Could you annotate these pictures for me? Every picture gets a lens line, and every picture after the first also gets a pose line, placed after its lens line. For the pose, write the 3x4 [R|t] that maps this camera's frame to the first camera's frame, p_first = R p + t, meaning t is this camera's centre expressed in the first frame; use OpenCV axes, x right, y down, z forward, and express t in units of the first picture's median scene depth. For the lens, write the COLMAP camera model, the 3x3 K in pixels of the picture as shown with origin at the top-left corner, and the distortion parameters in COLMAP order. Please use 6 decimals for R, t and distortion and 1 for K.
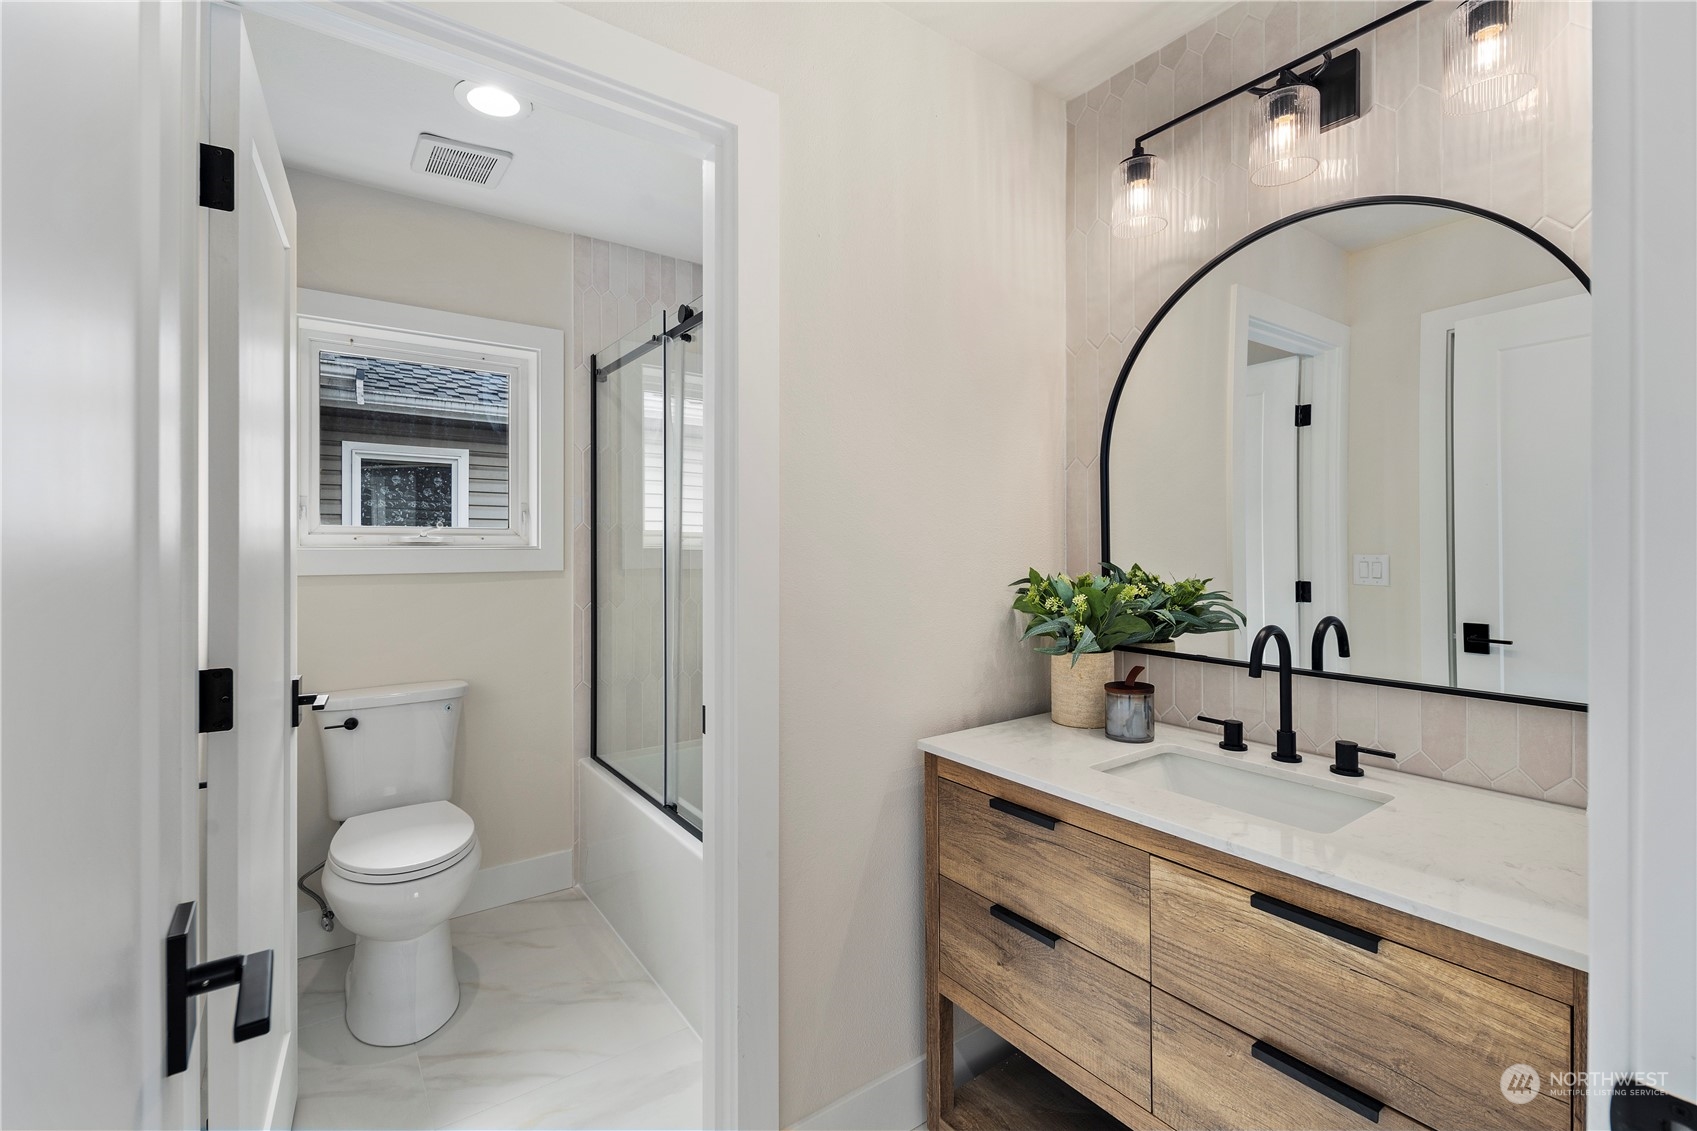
lens RADIAL K [[747.8, 0, 853.6], [0, 747.8, 545.8], [0, 0, 1]] dist [0.000503, -0.000732]
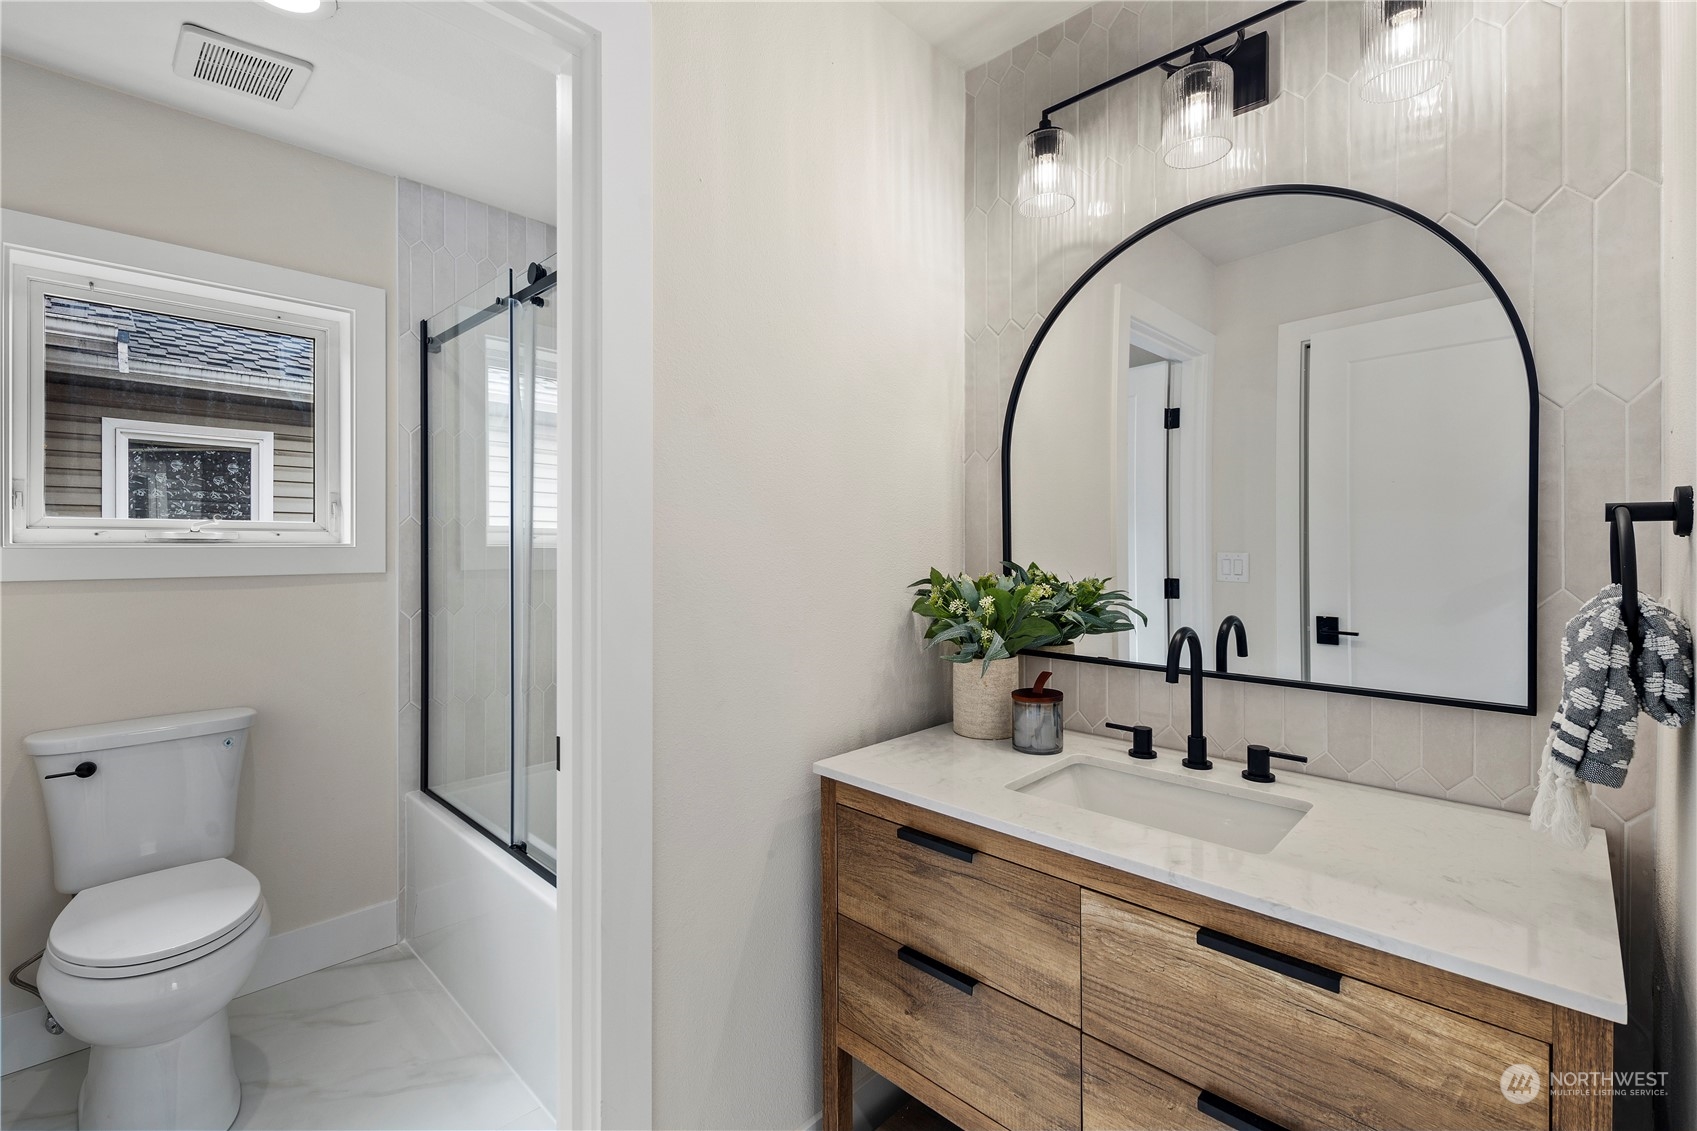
lens RADIAL K [[747.8, 0, 853.6], [0, 747.8, 545.8], [0, 0, 1]] dist [0.000503, -0.000732]
pose [[0.984664, 0.000326, 0.174462, -0.013642], [-0.000698, 0.999998, 0.002071, 0.000523], [-0.174461, -0.002161, 0.984662, 0.076997]]
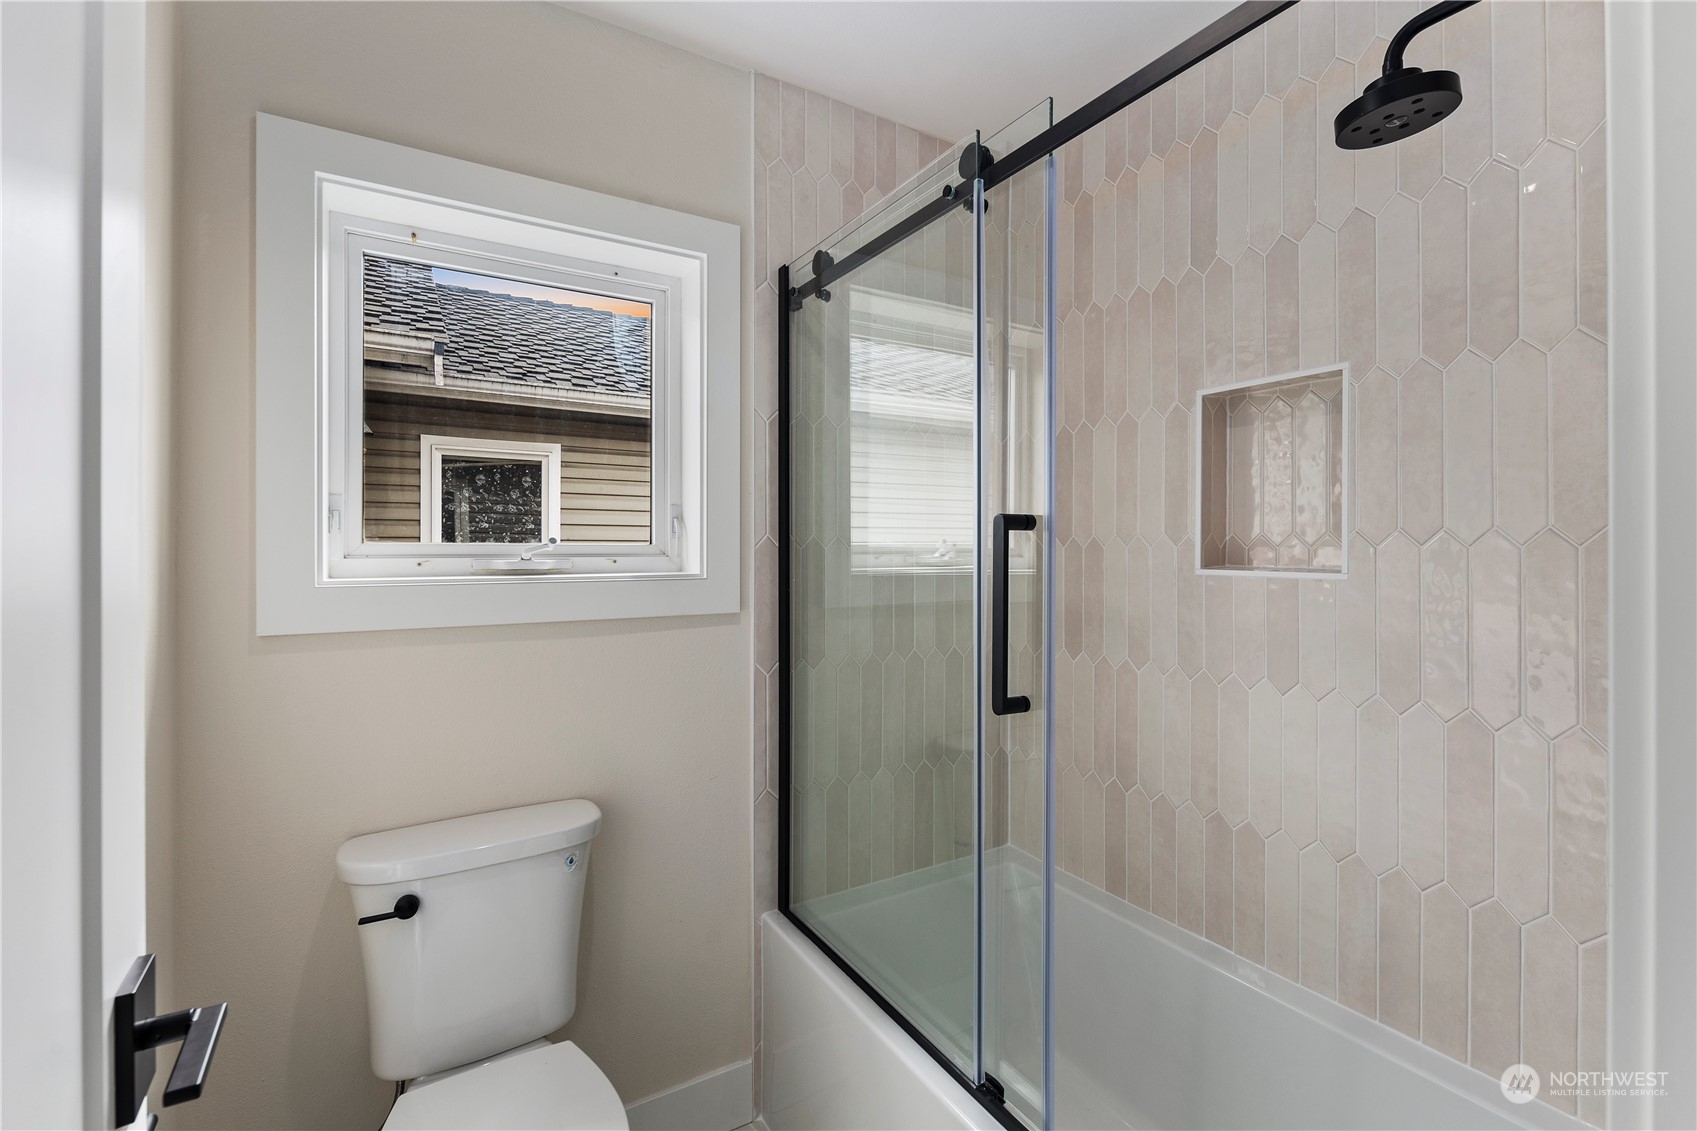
lens RADIAL K [[732.0, 0, 841.7], [0, 732.0, 547.0], [0, 0, 1]] dist [0.001974, 0.000086]
pose [[0.996050, 0.000088, -0.088797, -0.270135], [-0.000110, 1.000000, -0.000241, -0.023118], [0.088797, 0.000250, 0.996050, 0.434545]]
